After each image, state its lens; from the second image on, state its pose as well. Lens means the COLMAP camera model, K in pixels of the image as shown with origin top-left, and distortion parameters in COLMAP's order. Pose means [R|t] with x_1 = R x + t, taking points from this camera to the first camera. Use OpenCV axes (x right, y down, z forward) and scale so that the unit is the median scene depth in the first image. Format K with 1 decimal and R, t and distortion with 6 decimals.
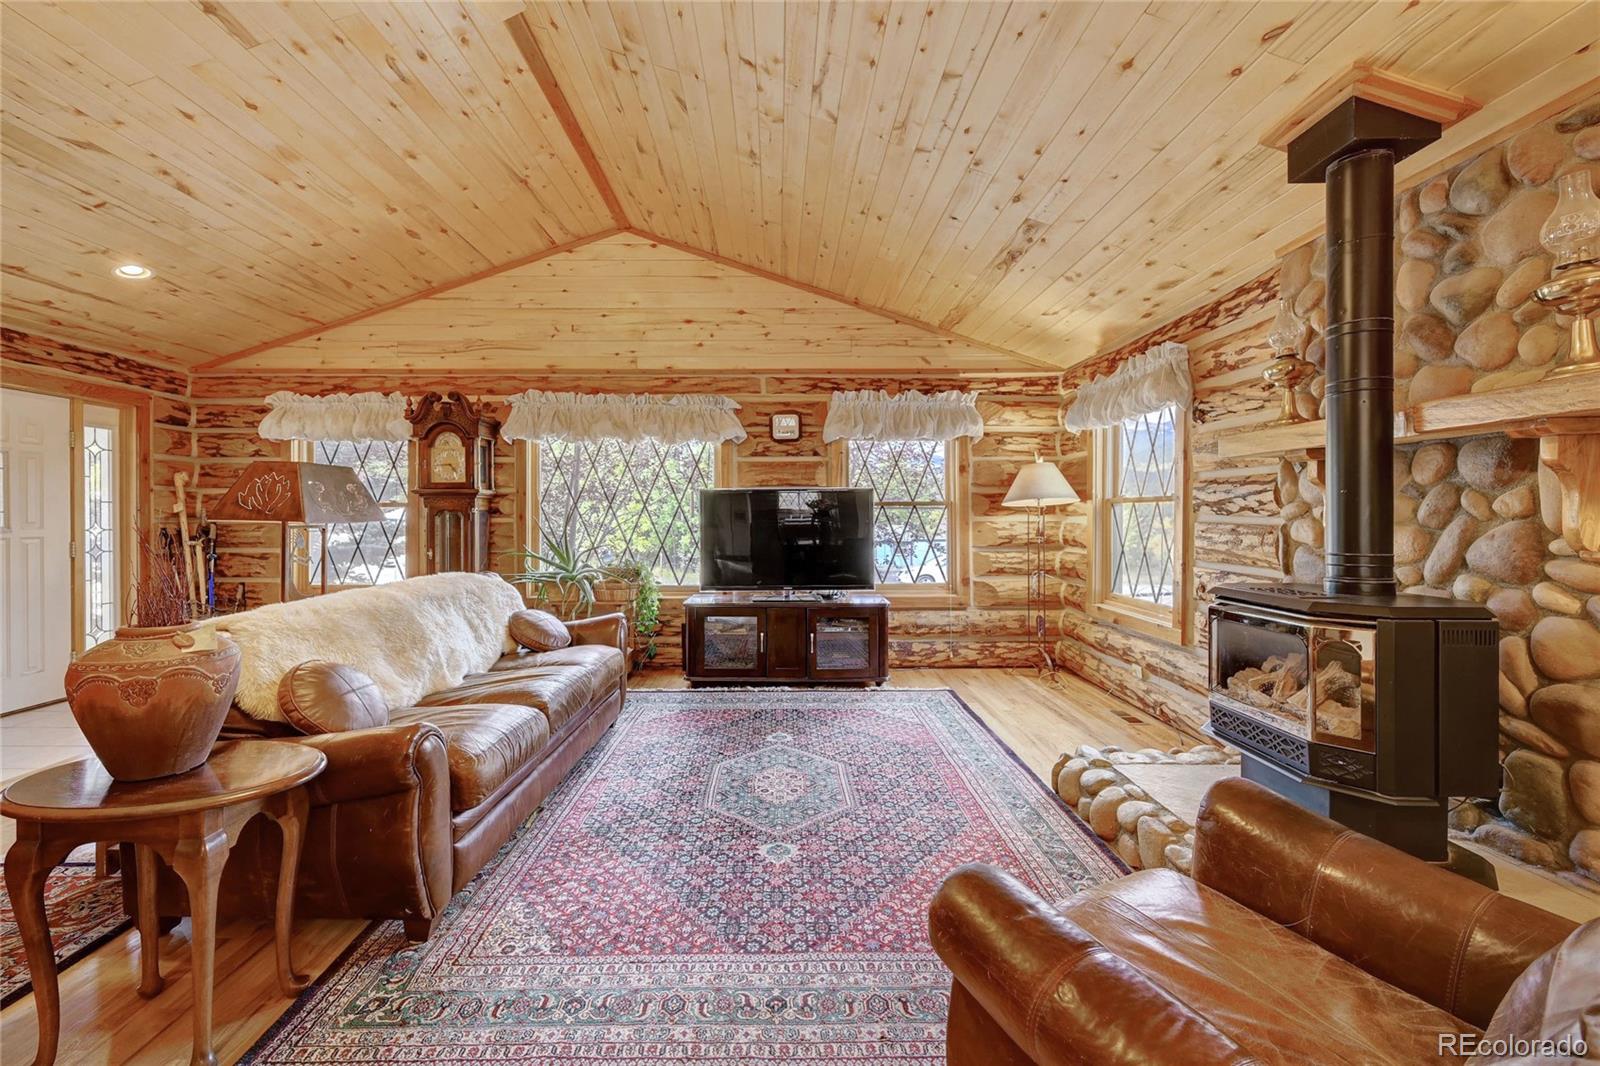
lens RADIAL K [[635.8, 0, 773.8], [0, 635.8, 513.3], [0, 0, 1]] dist [-0.003447, 0.001704]
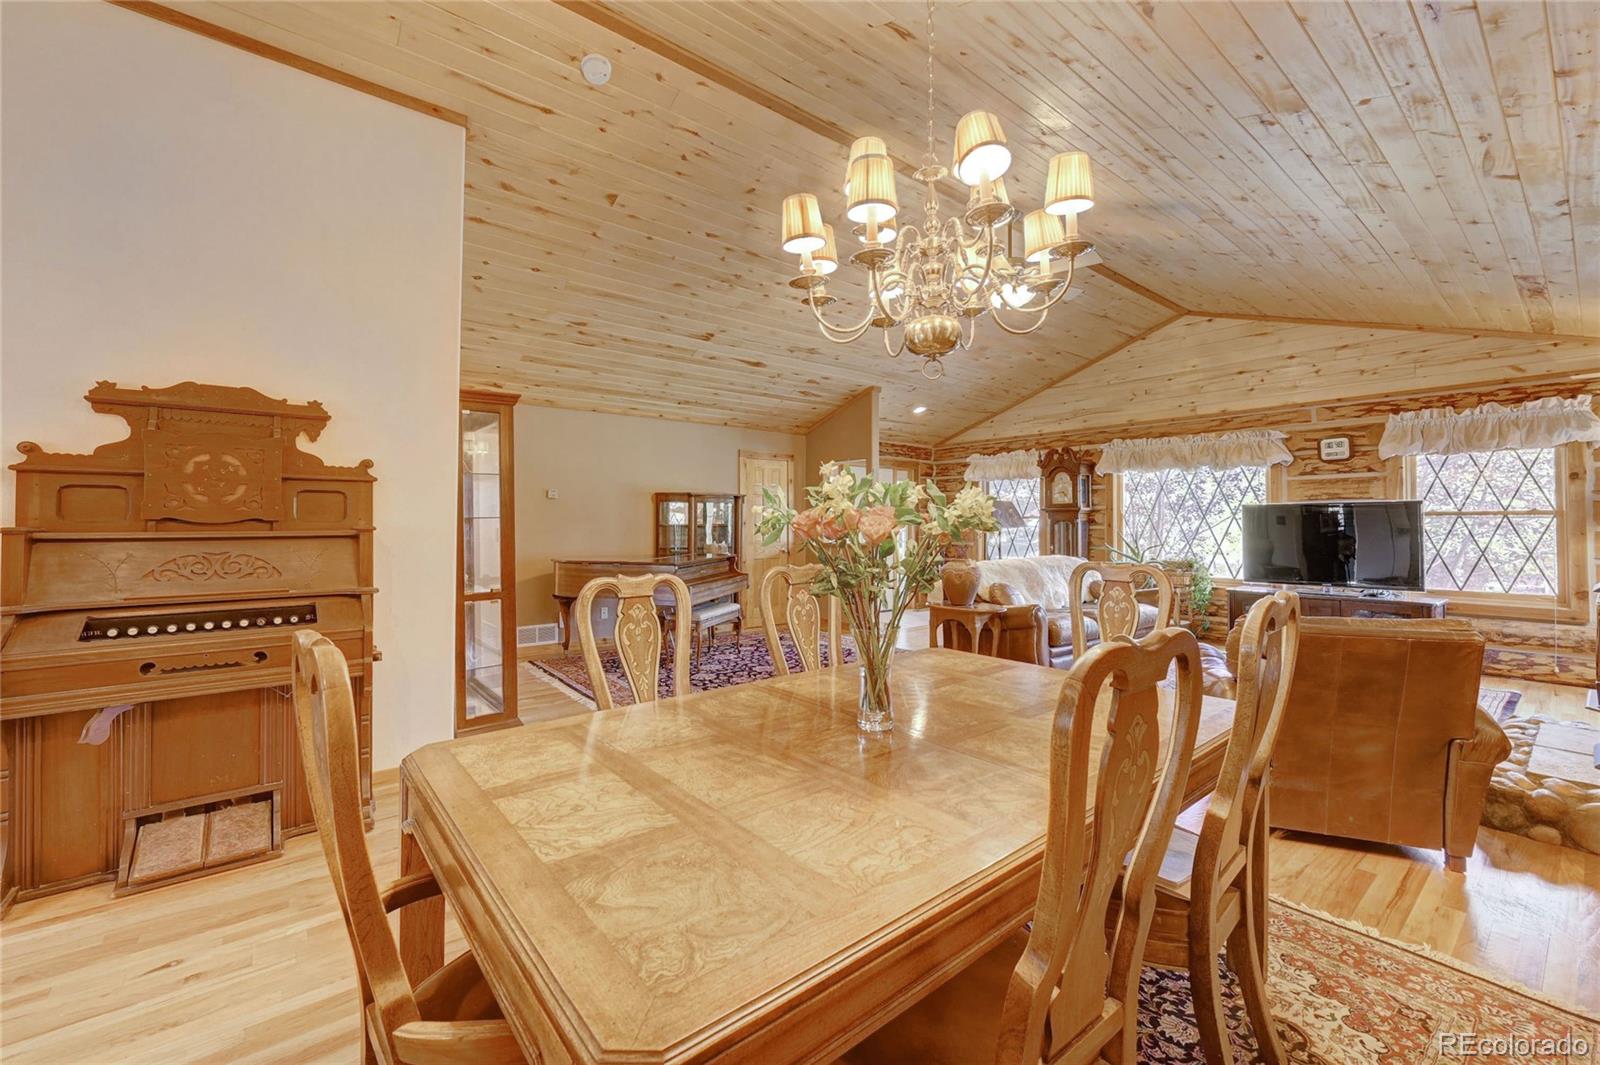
lens RADIAL K [[643.6, 0, 803.0], [0, 643.6, 521.0], [0, 0, 1]] dist [0.001601, 0.000504]
pose [[0.631084, -0.001577, -0.775713, 0.320501], [0.002299, 0.999997, -0.000162, -0.005106], [0.775711, -0.001681, 0.631086, -0.510030]]
